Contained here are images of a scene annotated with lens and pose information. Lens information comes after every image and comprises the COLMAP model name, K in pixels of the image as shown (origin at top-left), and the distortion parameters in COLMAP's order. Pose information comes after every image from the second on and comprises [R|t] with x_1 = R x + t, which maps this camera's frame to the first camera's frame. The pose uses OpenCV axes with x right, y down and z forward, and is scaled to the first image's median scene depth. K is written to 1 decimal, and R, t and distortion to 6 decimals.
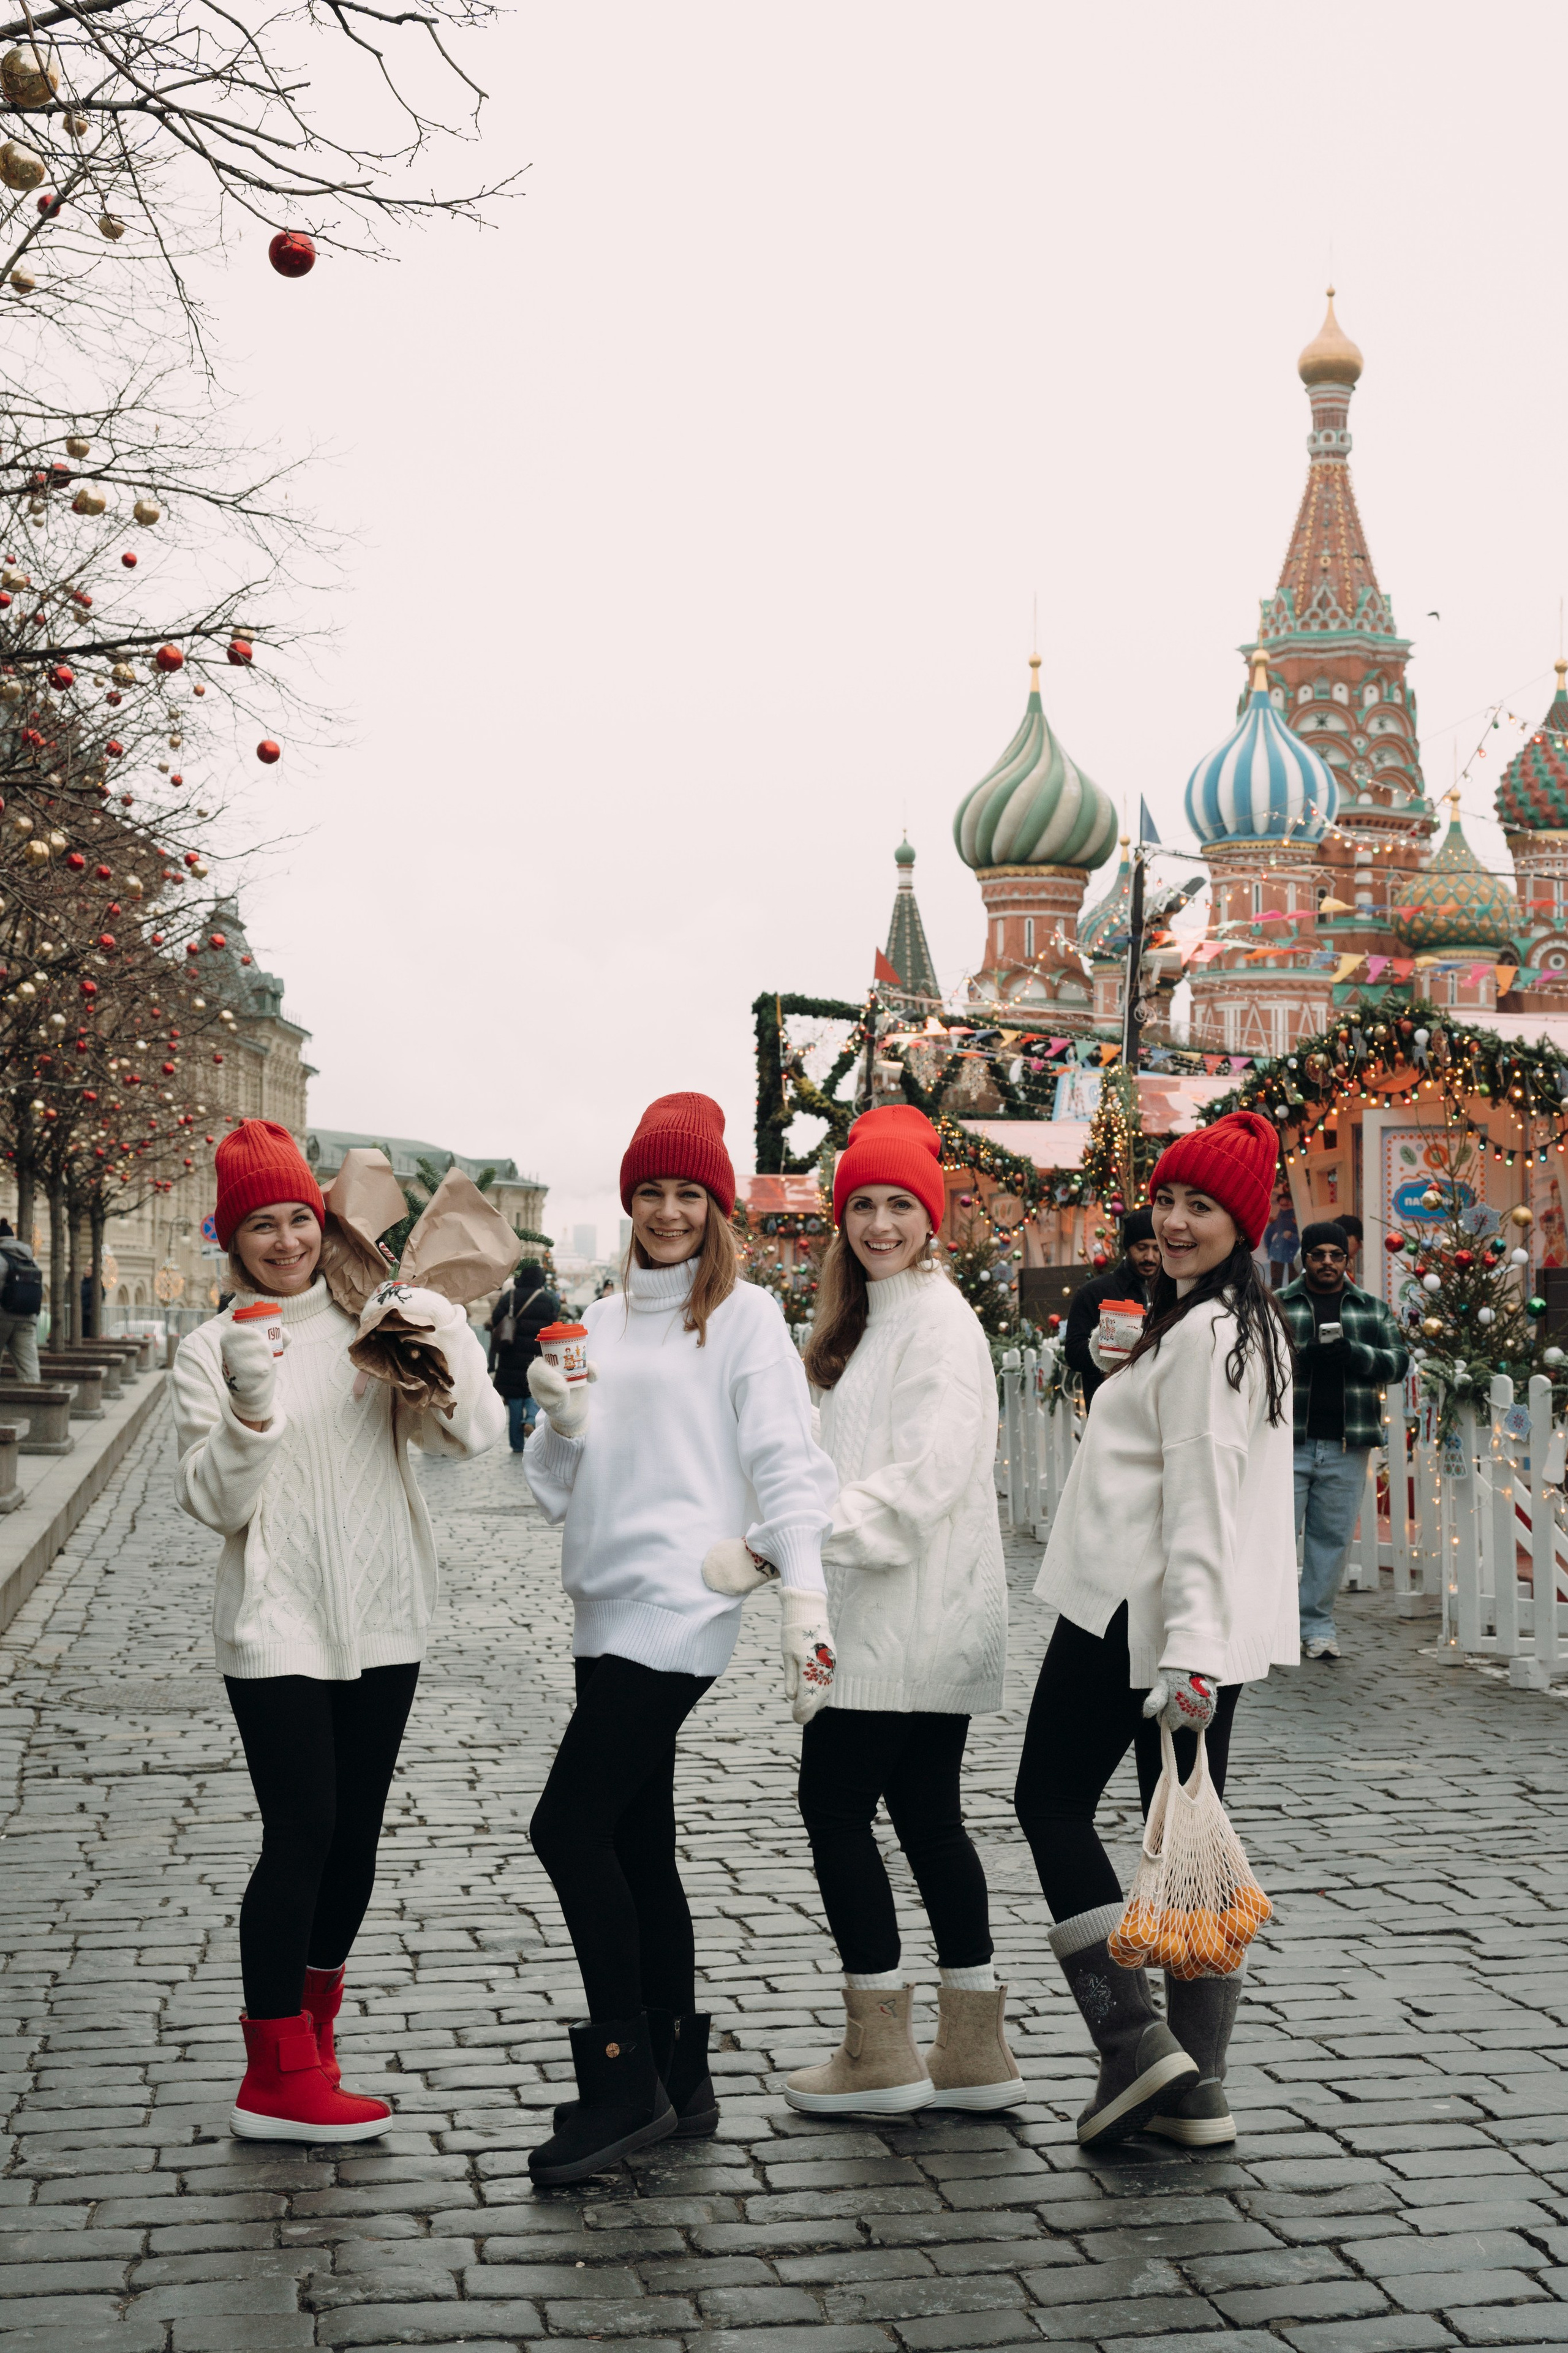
lens RADIAL K [[3262.8, 0, 784.0], [0, 3262.8, 1176.5], [0, 0, 1]] dist [0.015636, 0.003243]
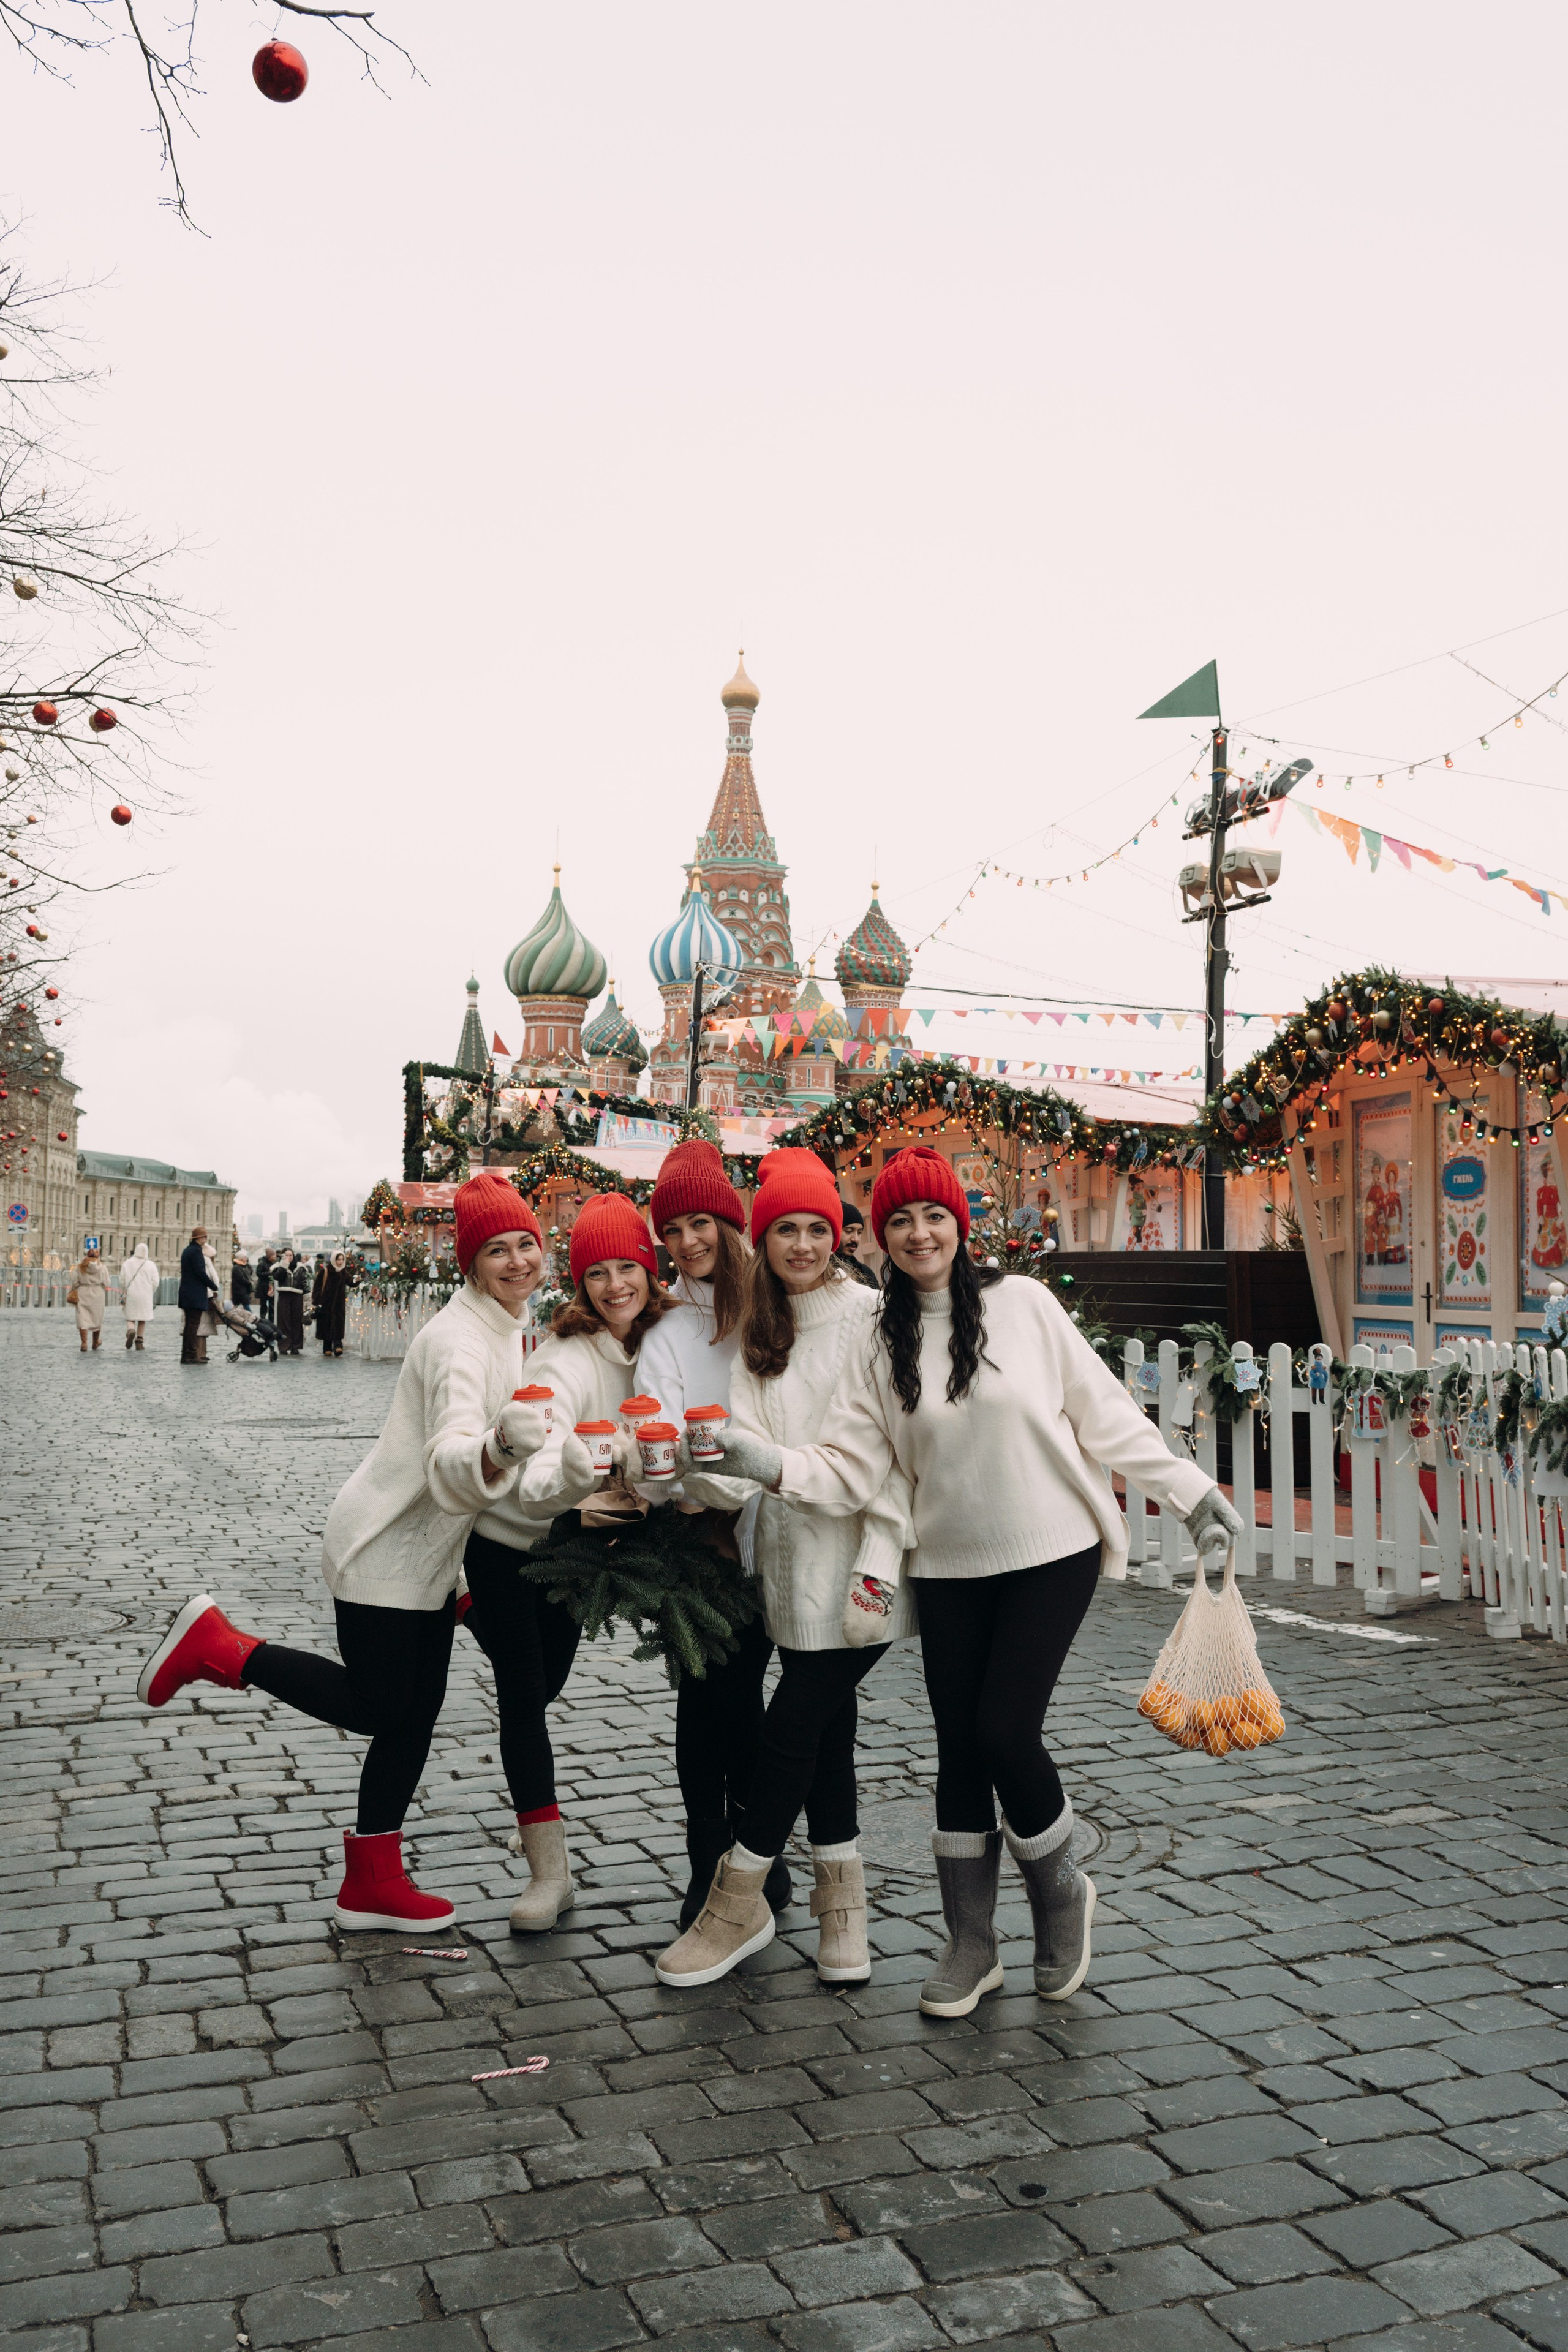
lens RADIAL K [[2021.9, 0, 784.0], [0, 2021.9, 1176.0], [0, 0, 1]] dist [0.000768, -0.000061]
pose [[0.981647, 0.016745, 0.189970, -0.040090], [-0.015559, 0.999849, -0.007734, 0.003377], [-0.190071, 0.004637, 0.981759, 0.156885]]
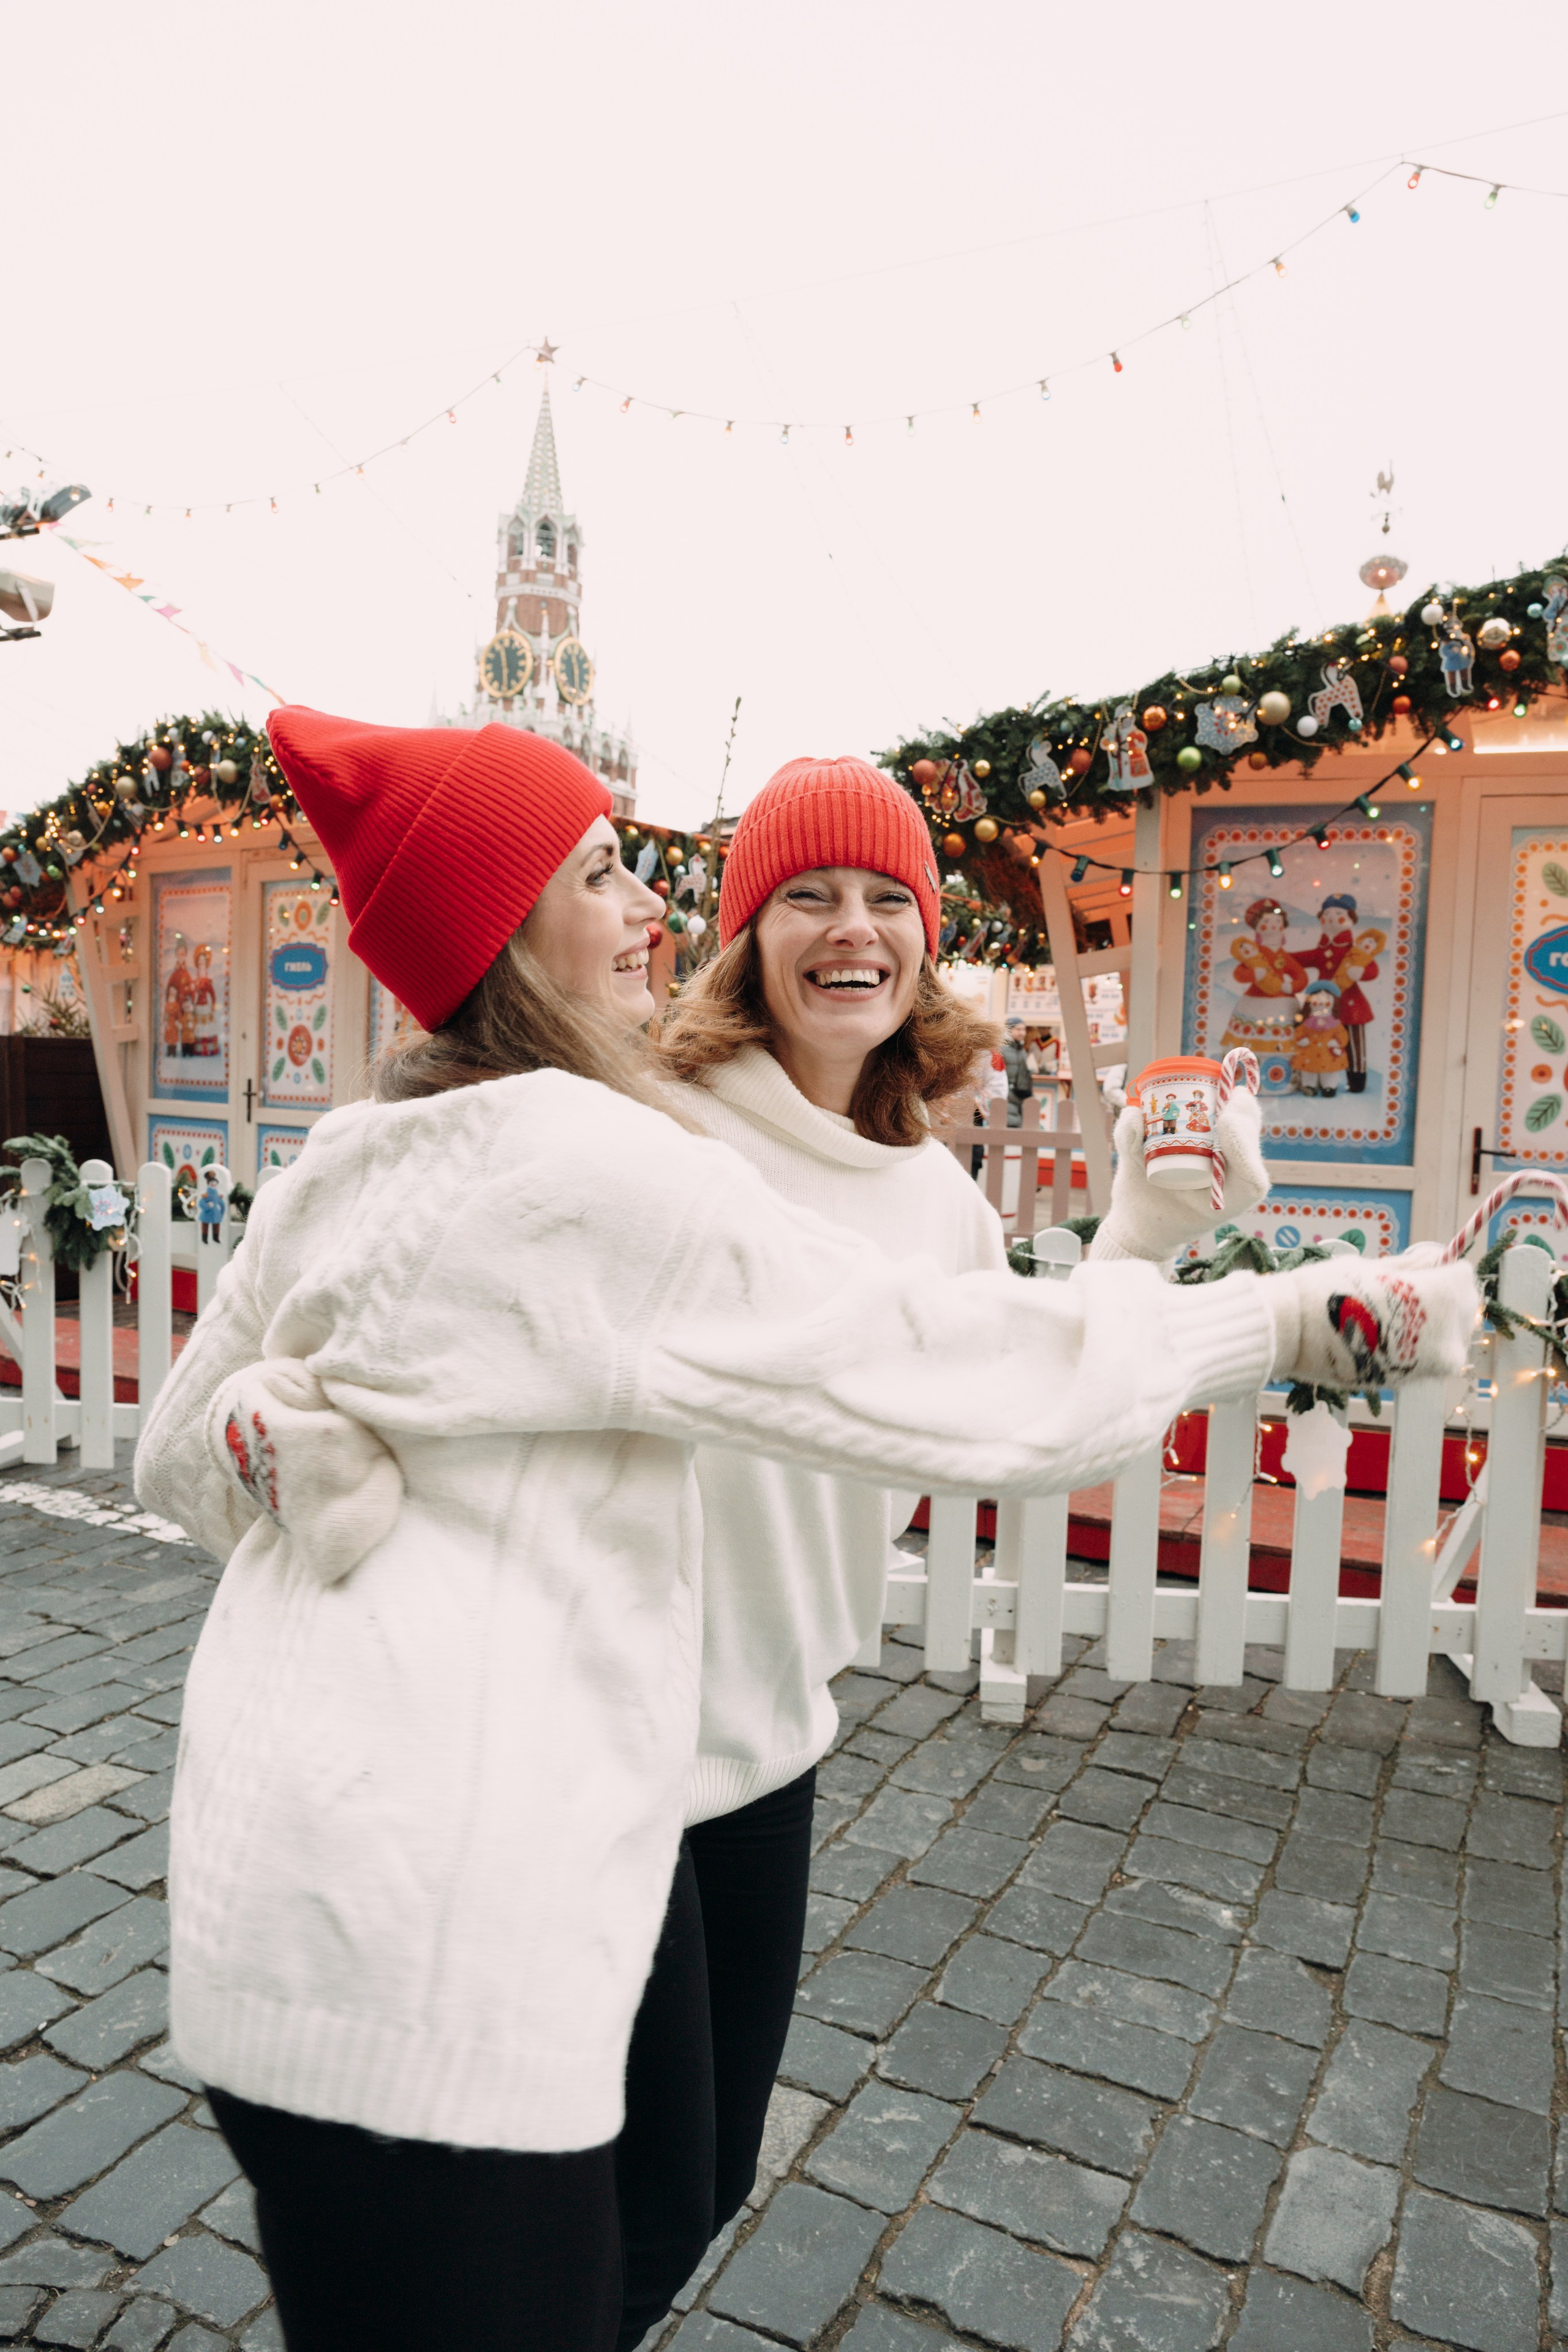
lens RADIAL K [[1556.4, 0, 784.0], [0, 1556.4, 1176.0], [0, 0, 1]] dist [0.005221, 0.002440]
pose [[0.597365, -0.023598, 0.801622, 0.007566], [-0.069917, 0.994229, 0.081370, 0.008895], [-0.798916, -0.104655, 0.592267, 0.335340]]
